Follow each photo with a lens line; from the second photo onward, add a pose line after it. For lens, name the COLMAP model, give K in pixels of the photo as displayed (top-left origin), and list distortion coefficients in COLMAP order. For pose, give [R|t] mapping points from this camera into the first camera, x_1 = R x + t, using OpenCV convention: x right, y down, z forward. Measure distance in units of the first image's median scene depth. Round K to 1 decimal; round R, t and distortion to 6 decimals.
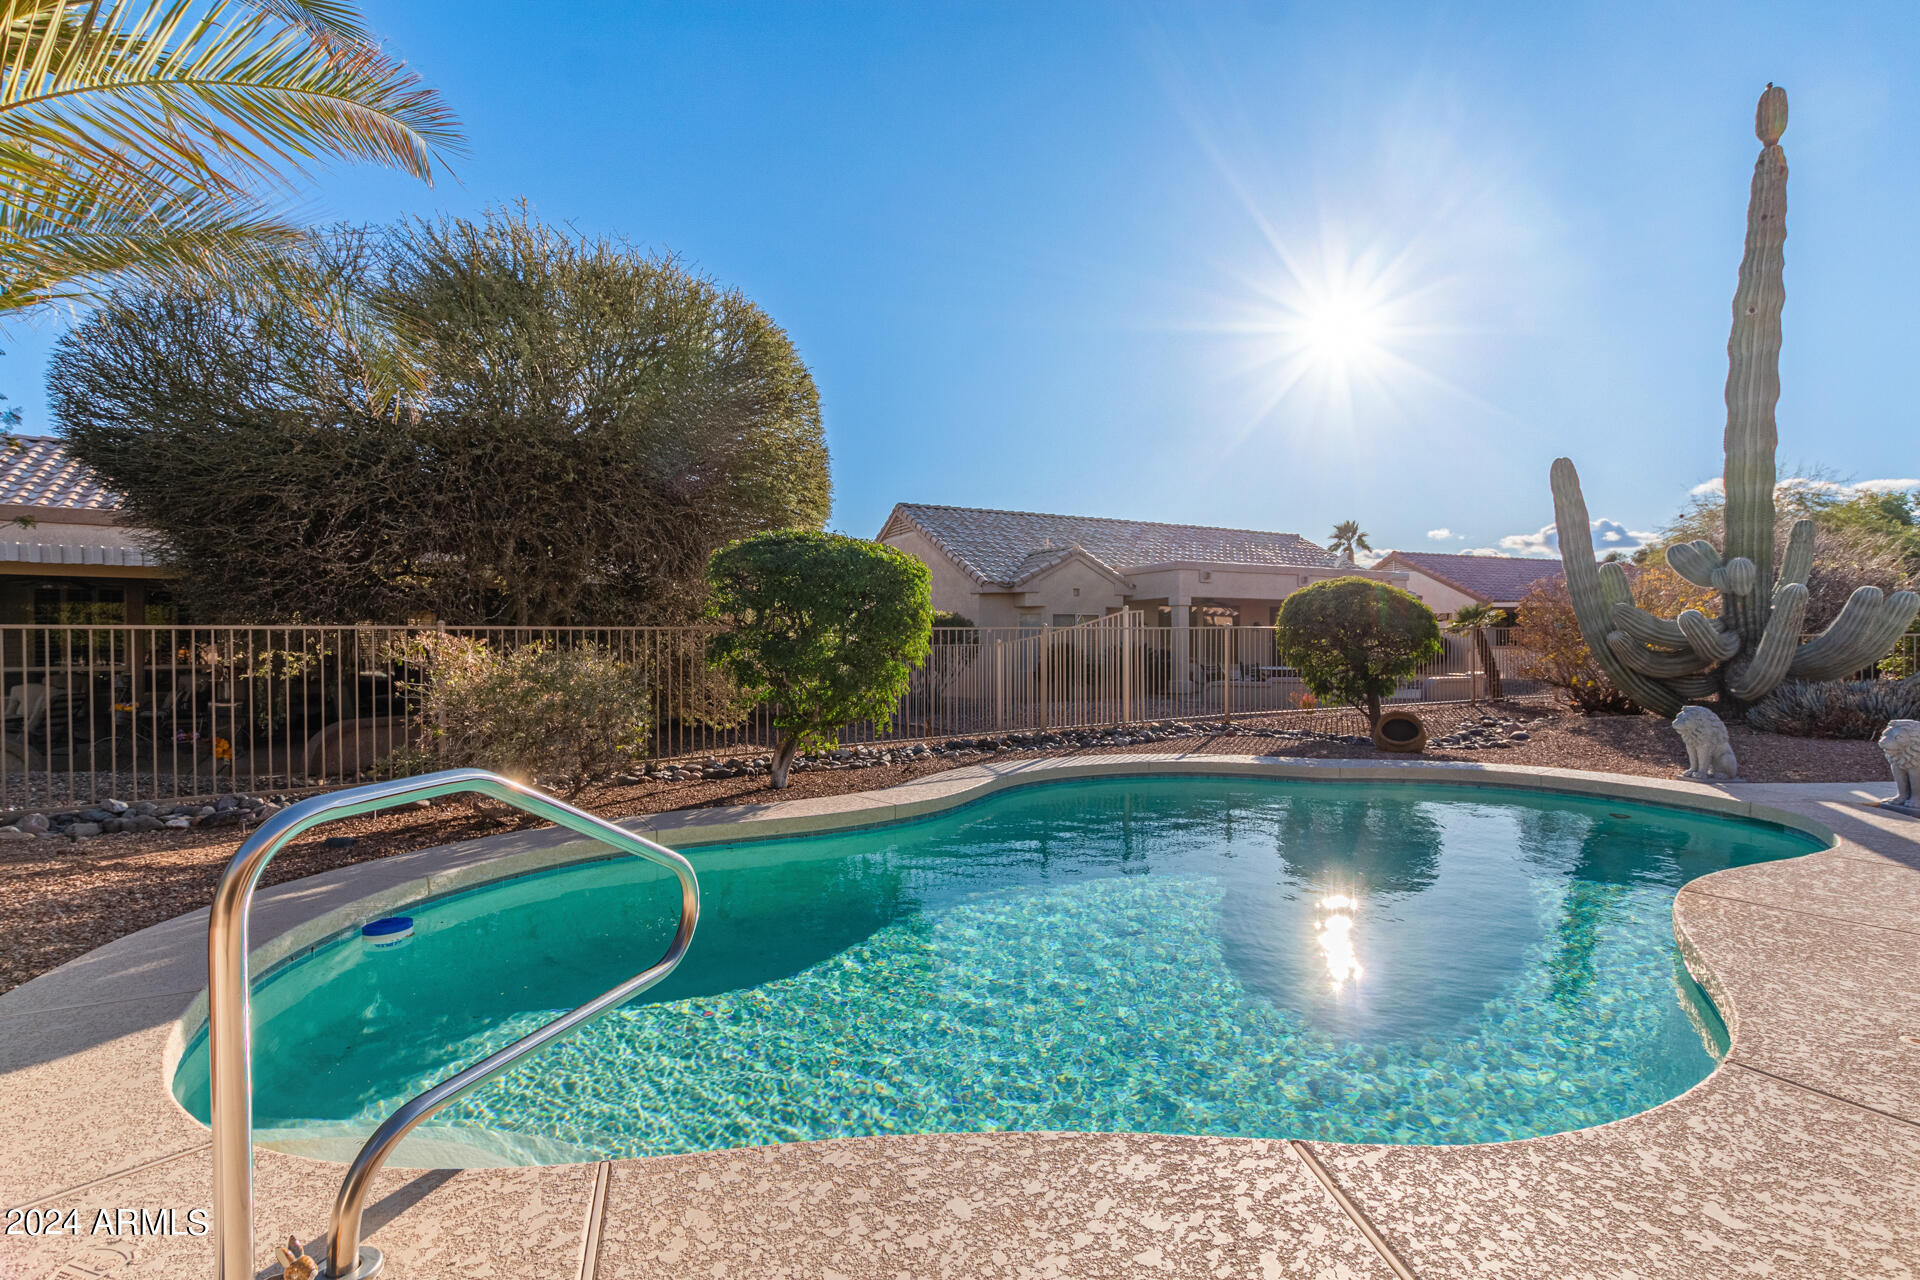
lens RADIAL K [[910.3, 0, 960.0], [0, 910.3, 640.0], [0, 0, 1]] dist [0.001001, 0.000236]
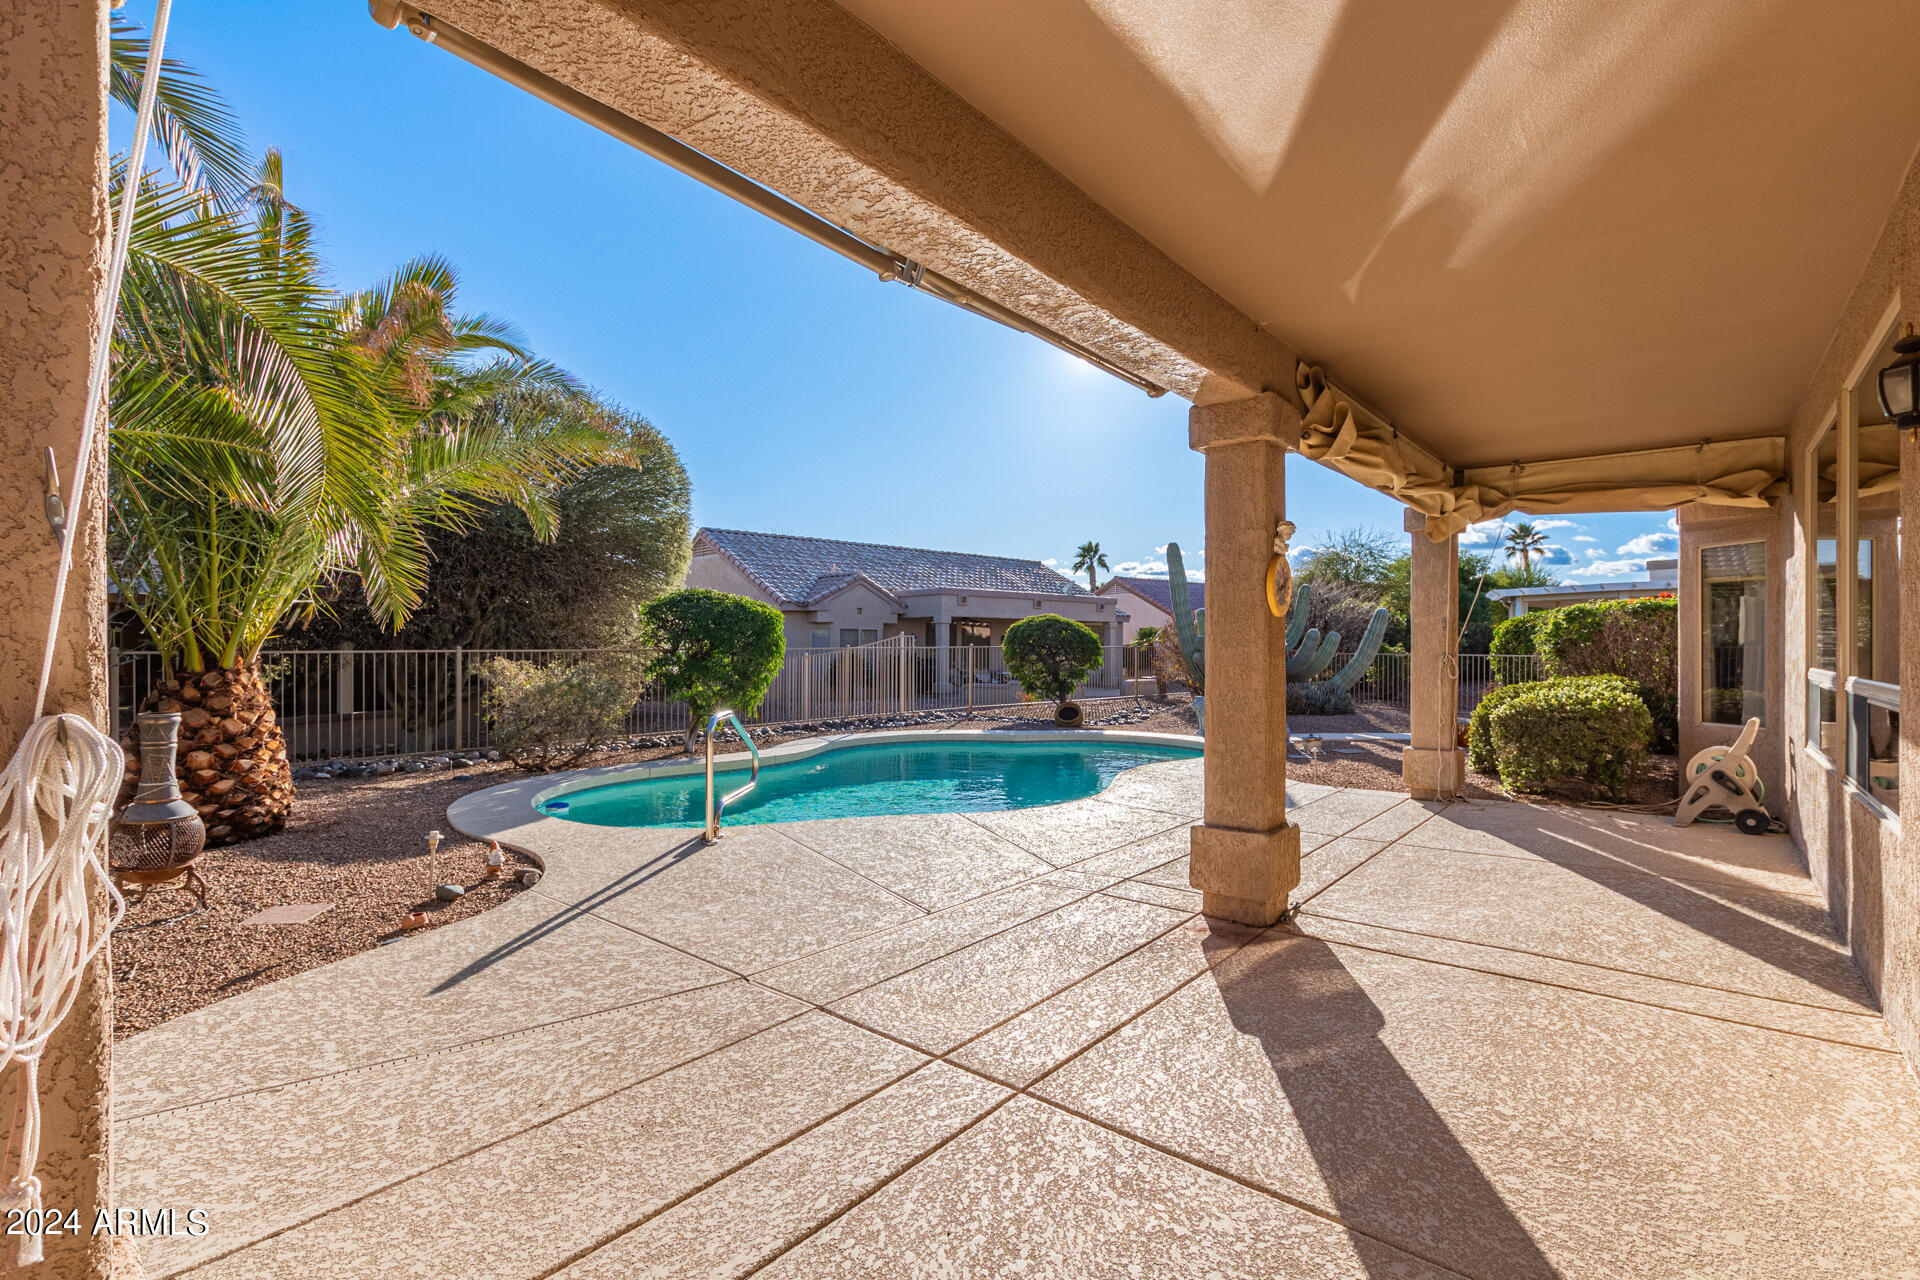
lens RADIAL K [[910.3, 0, 960.0], [0, 910.3, 640.0], [0, 0, 1]] dist [0.001001, 0.000236]
pose [[0.968705, 0.008177, 0.248082, -0.078990], [-0.007362, 0.999964, -0.004210, -0.017450], [-0.248107, 0.002252, 0.968730, -0.381421]]
